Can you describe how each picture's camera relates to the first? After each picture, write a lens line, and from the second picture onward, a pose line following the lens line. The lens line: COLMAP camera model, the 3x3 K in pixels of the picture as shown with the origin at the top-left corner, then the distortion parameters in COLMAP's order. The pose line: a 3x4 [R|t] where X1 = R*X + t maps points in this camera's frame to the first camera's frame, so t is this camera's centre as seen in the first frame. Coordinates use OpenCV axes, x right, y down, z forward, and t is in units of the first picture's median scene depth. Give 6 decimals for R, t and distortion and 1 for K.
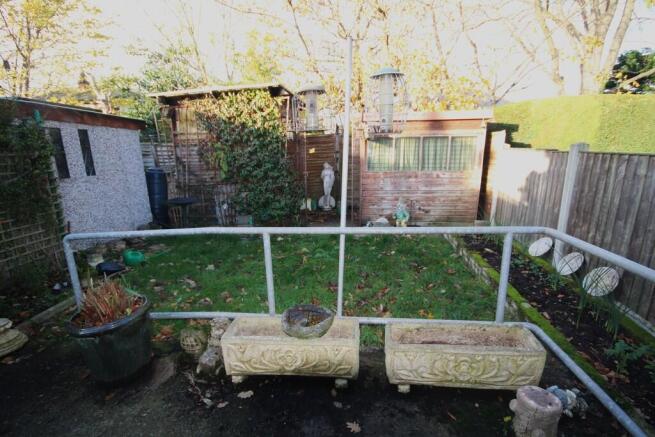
lens RADIAL K [[303.5, 0, 326.6], [0, 303.5, 219.9], [0, 0, 1]] dist [-0.003010, -0.000906]
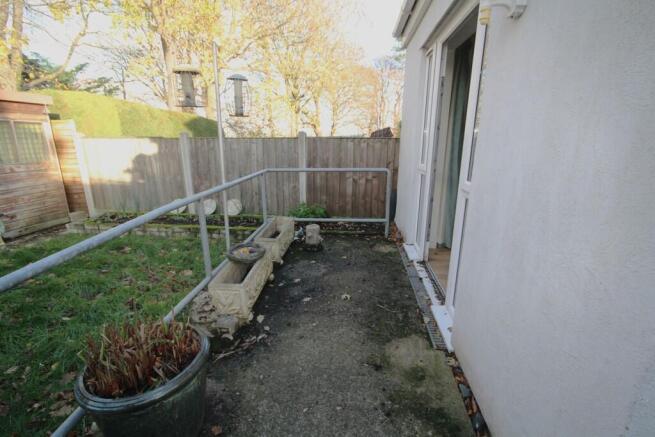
lens RADIAL K [[303.5, 0, 328.6], [0, 303.5, 218.9], [0, 0, 1]] dist [-0.003010, -0.000906]
pose [[-0.030844, -0.233140, 0.971954, -0.628474], [0.233388, 0.943856, 0.233807, -0.019559], [-0.971894, 0.234054, 0.025300, 0.266554]]
